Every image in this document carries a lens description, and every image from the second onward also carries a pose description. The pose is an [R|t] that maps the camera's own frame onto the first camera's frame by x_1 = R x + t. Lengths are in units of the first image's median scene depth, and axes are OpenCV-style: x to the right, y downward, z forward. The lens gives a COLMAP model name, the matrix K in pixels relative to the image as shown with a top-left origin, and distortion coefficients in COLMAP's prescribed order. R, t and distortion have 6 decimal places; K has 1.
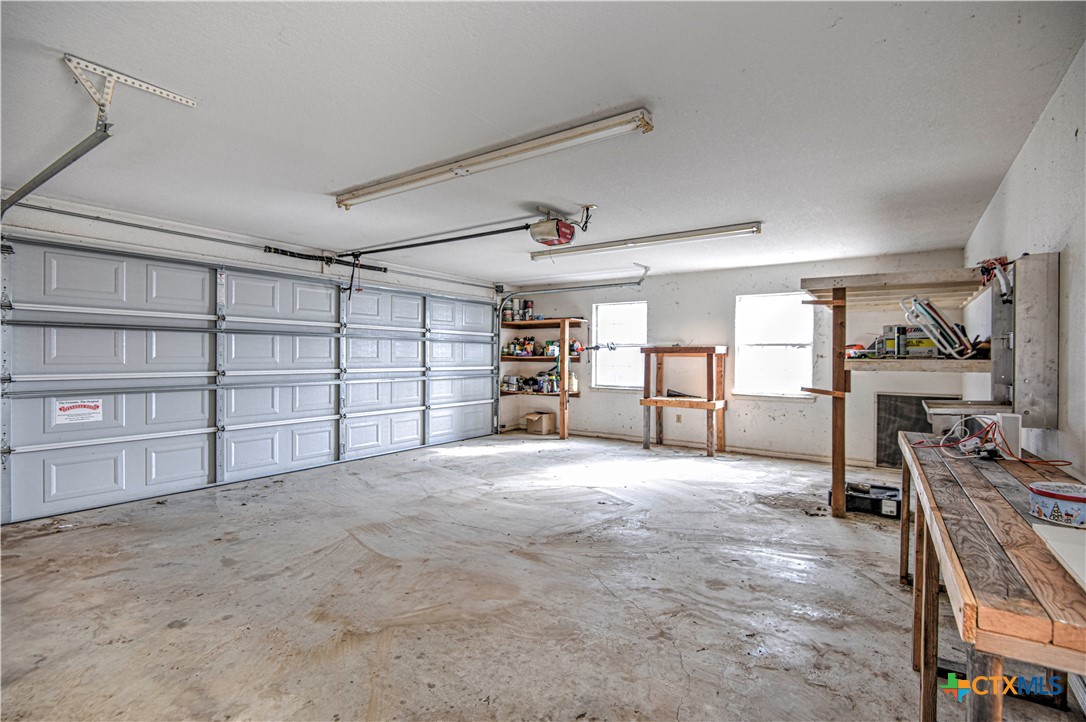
lens RADIAL K [[494.9, 0, 546.3], [0, 494.9, 360.4], [0, 0, 1]] dist [0.008316, -0.006329]
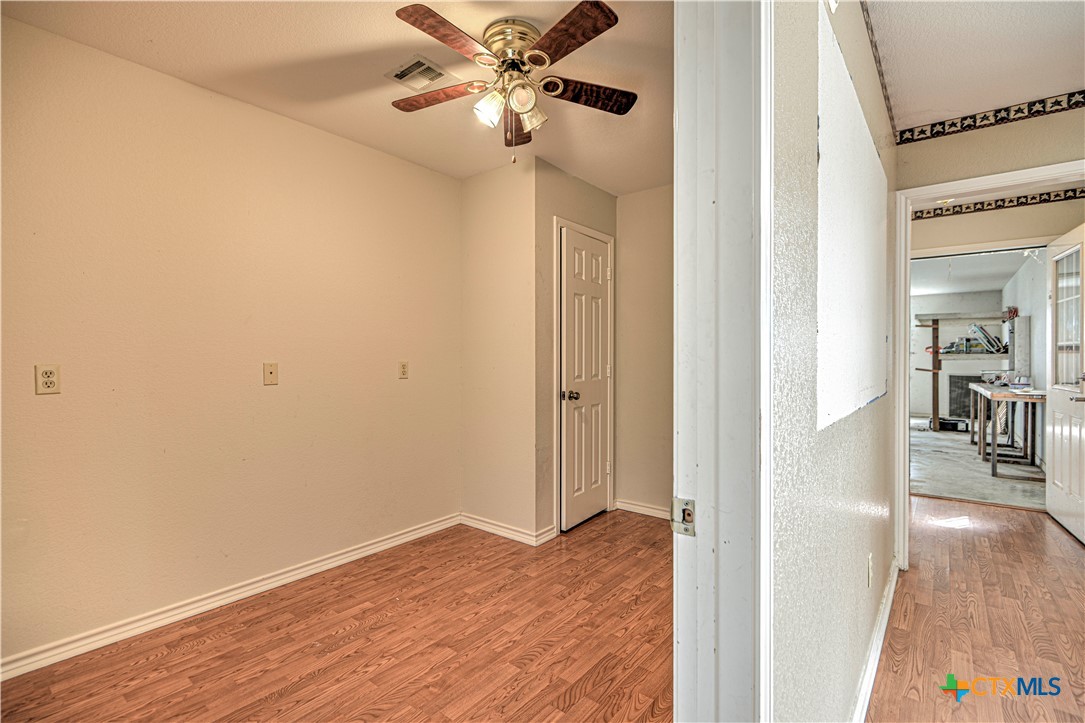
lens RADIAL K [[494.5, 0, 541.8], [0, 494.5, 358.9], [0, 0, 1]] dist [0.008316, -0.006329]
pose [[0.997960, -0.007143, -0.063442, -0.899103], [0.006945, 0.999970, -0.003339, 0.013063], [0.063464, 0.002891, 0.997980, -1.141087]]
